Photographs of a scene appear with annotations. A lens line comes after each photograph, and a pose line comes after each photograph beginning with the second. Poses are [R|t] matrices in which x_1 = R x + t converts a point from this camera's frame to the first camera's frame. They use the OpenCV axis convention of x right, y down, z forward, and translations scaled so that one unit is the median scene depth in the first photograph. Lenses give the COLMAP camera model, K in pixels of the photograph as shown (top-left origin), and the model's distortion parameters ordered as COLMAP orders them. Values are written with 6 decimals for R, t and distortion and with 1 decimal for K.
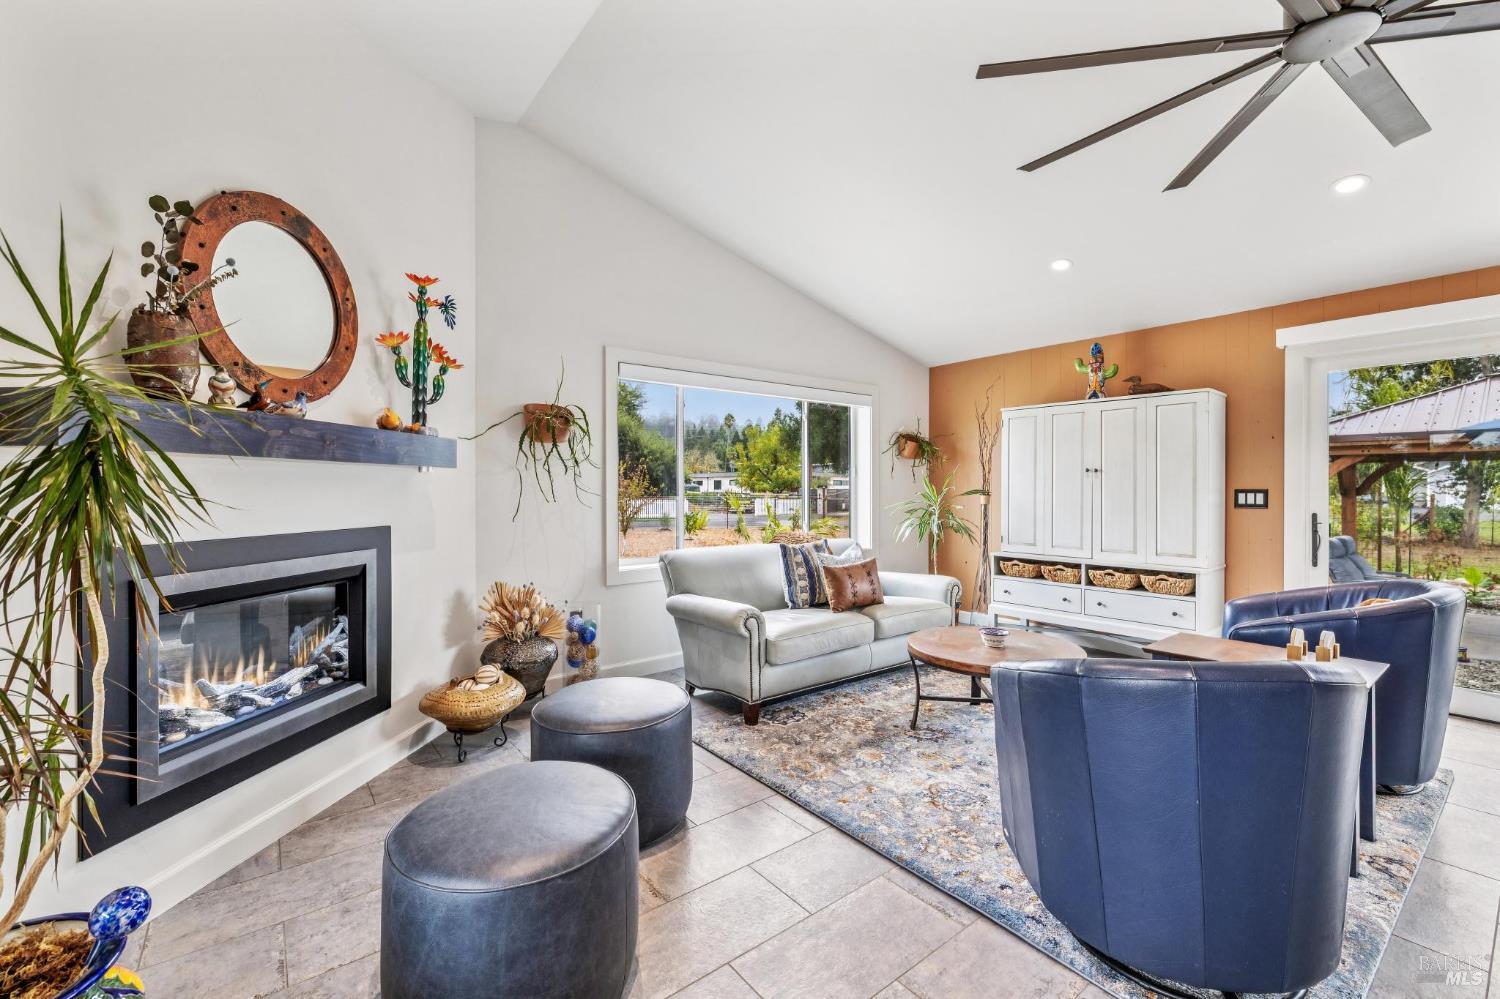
lens RADIAL K [[629.5, 0, 740.3], [0, 629.5, 488.1], [0, 0, 1]] dist [-0.001111, -0.000228]
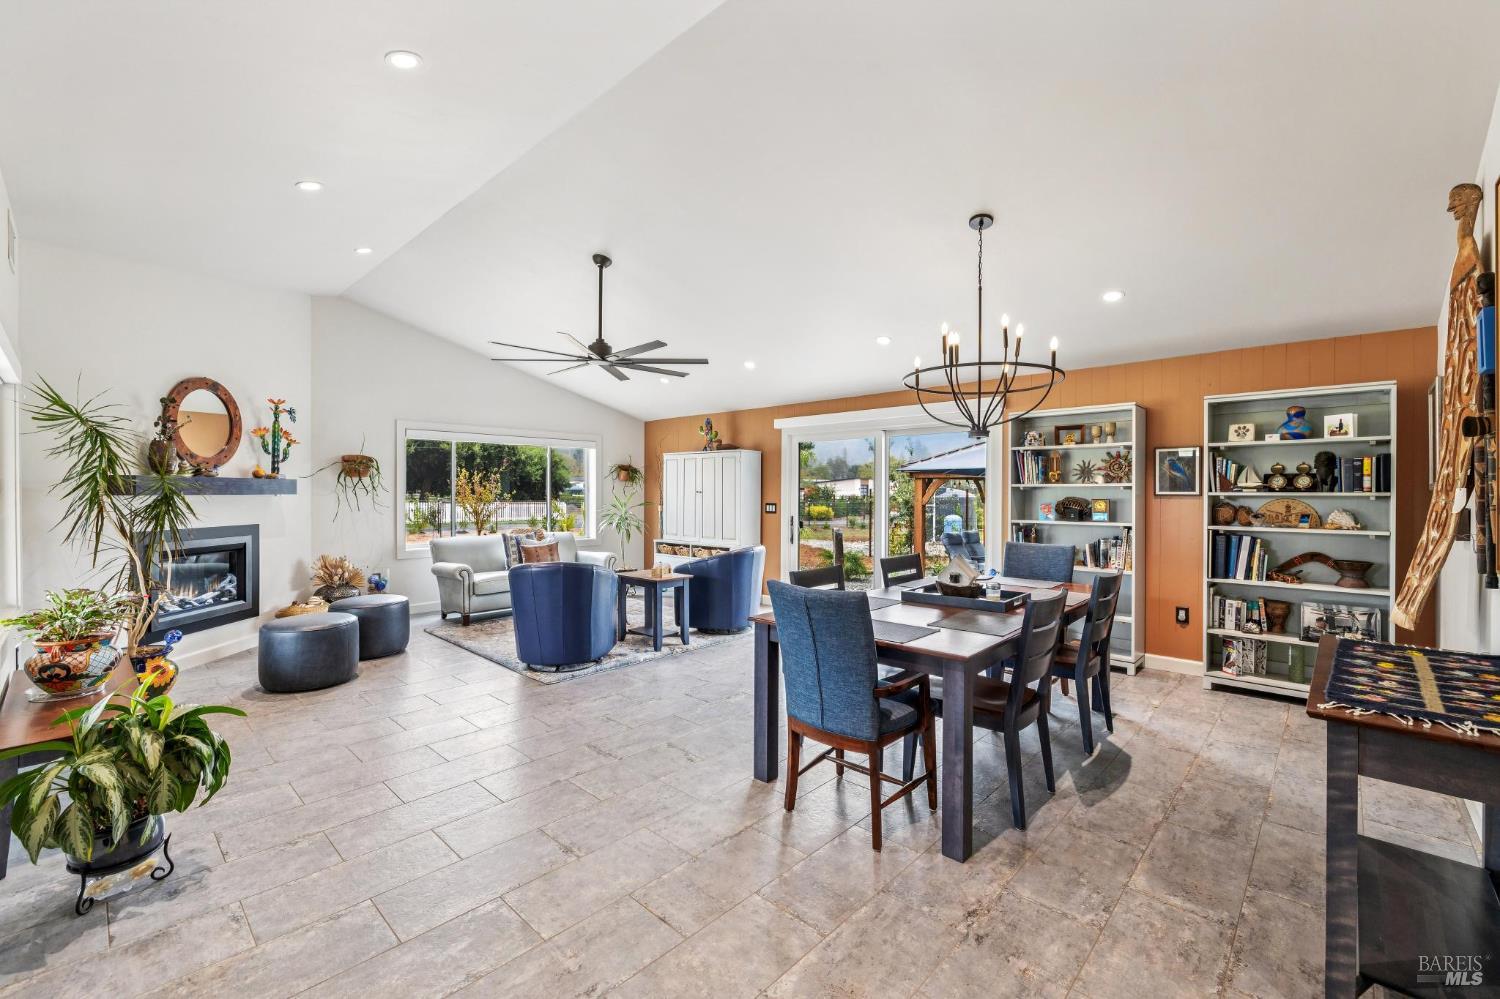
lens RADIAL K [[630.0, 0, 745.7], [0, 630.0, 491.7], [0, 0, 1]] dist [0.000504, 0.000066]
pose [[0.987258, 0.003450, 0.159092, 0.618840], [-0.003920, 0.999989, 0.002642, -0.051207], [-0.159081, -0.003232, 0.987260, -1.160842]]
